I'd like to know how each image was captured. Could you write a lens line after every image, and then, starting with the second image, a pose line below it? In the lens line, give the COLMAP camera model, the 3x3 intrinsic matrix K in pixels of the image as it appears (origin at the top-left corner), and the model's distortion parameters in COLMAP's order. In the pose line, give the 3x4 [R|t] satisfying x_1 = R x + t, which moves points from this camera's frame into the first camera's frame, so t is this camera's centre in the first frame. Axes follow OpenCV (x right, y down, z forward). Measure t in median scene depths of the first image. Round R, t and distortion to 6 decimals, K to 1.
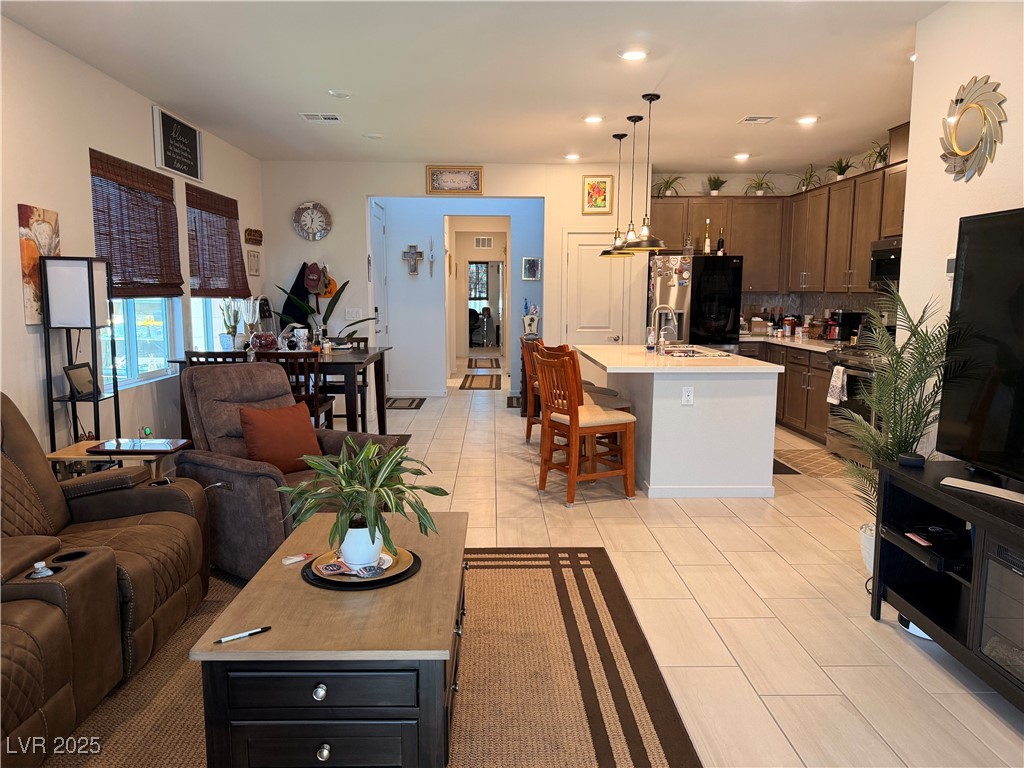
lens RADIAL K [[727.7, 0, 503.2], [0, 727.7, 381.6], [0, 0, 1]] dist [0.070574, -0.075558]
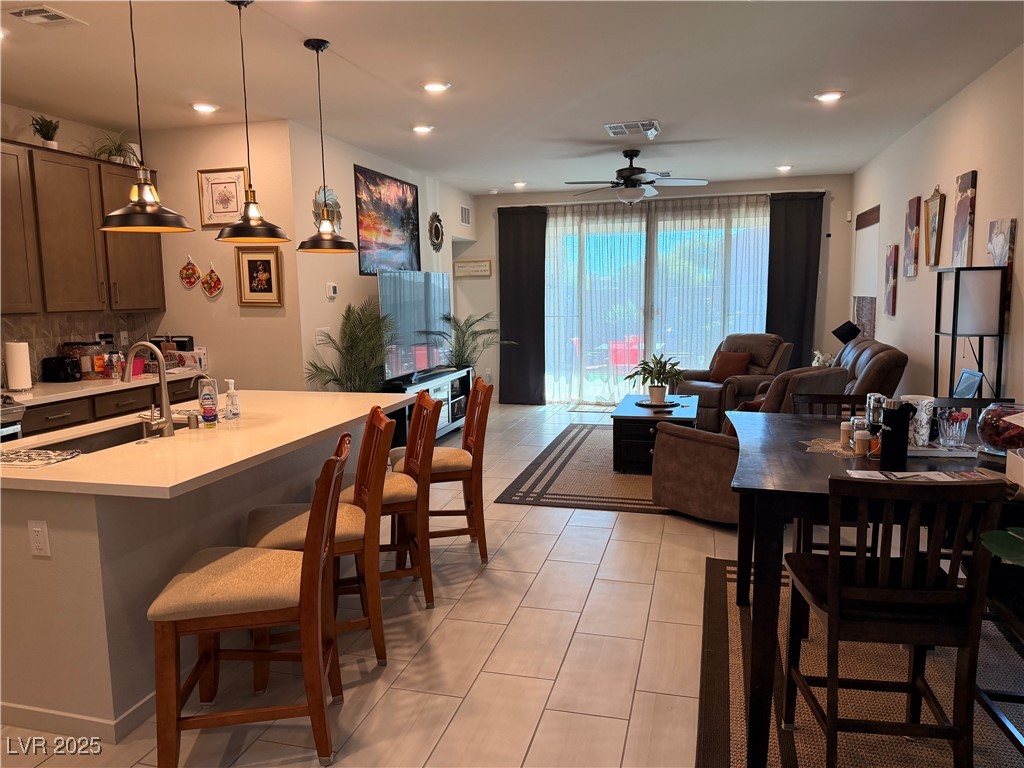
lens RADIAL K [[727.7, 0, 511.9], [0, 727.7, 379.5], [0, 0, 1]] dist [0.070574, -0.075558]
pose [[-0.961947, -0.024132, 0.272169, -0.138444], [0.043911, 0.969492, 0.241157, -0.168628], [-0.269685, 0.243932, -0.931540, 1.249446]]
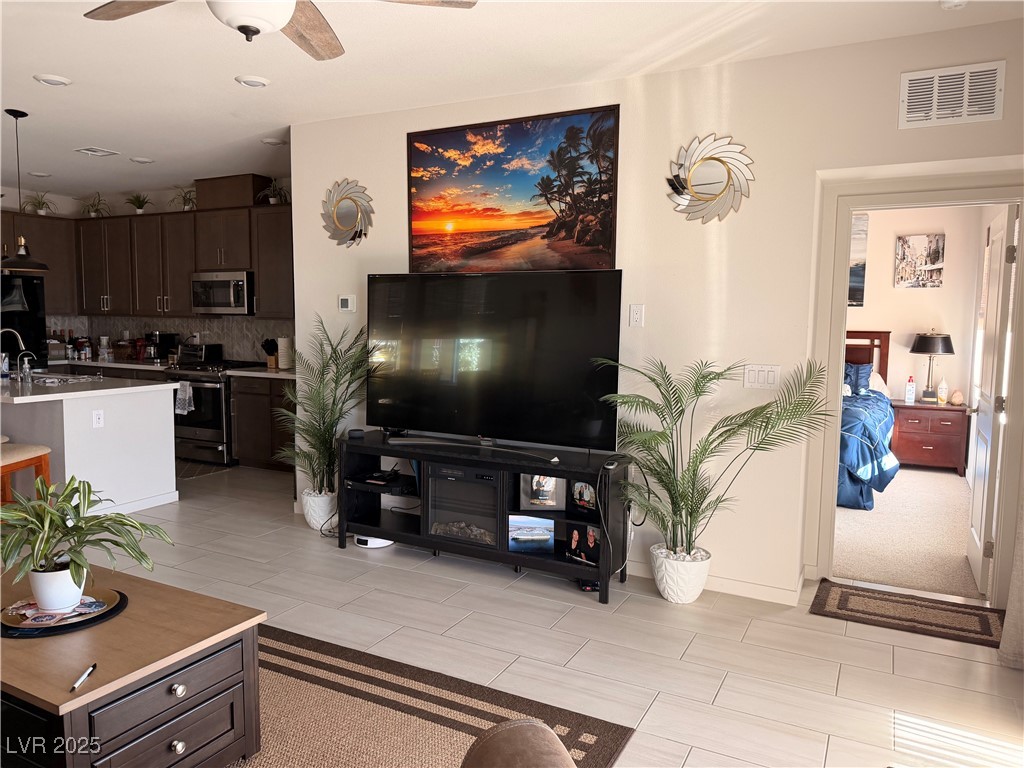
lens RADIAL K [[727.7, 0, 516.1], [0, 727.7, 379.9], [0, 0, 1]] dist [0.070574, -0.075558]
pose [[0.488446, -0.075329, 0.869337, -0.246418], [0.097945, 0.994704, 0.031161, -0.007220], [-0.867080, 0.069927, 0.493237, -0.005828]]
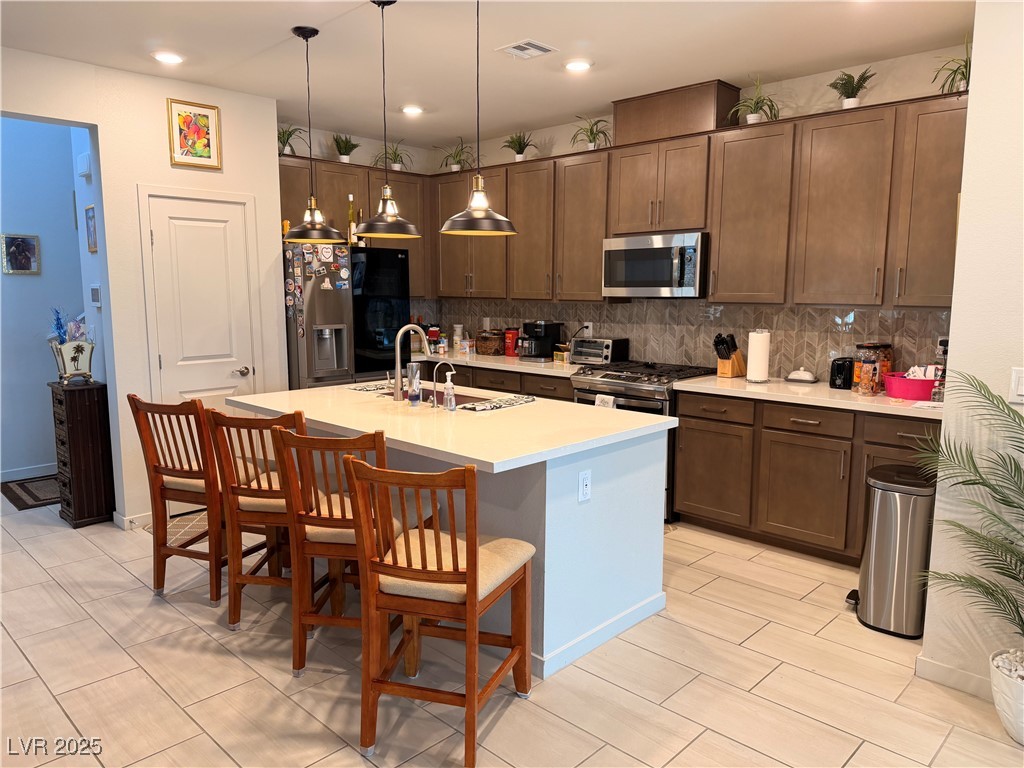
lens RADIAL K [[727.7, 0, 508.2], [0, 727.7, 384.4], [0, 0, 1]] dist [0.070574, -0.075558]
pose [[0.714984, -0.094421, 0.692736, -0.138143], [0.084507, 0.995245, 0.048433, -0.068906], [-0.694015, 0.023913, 0.719564, 0.444031]]
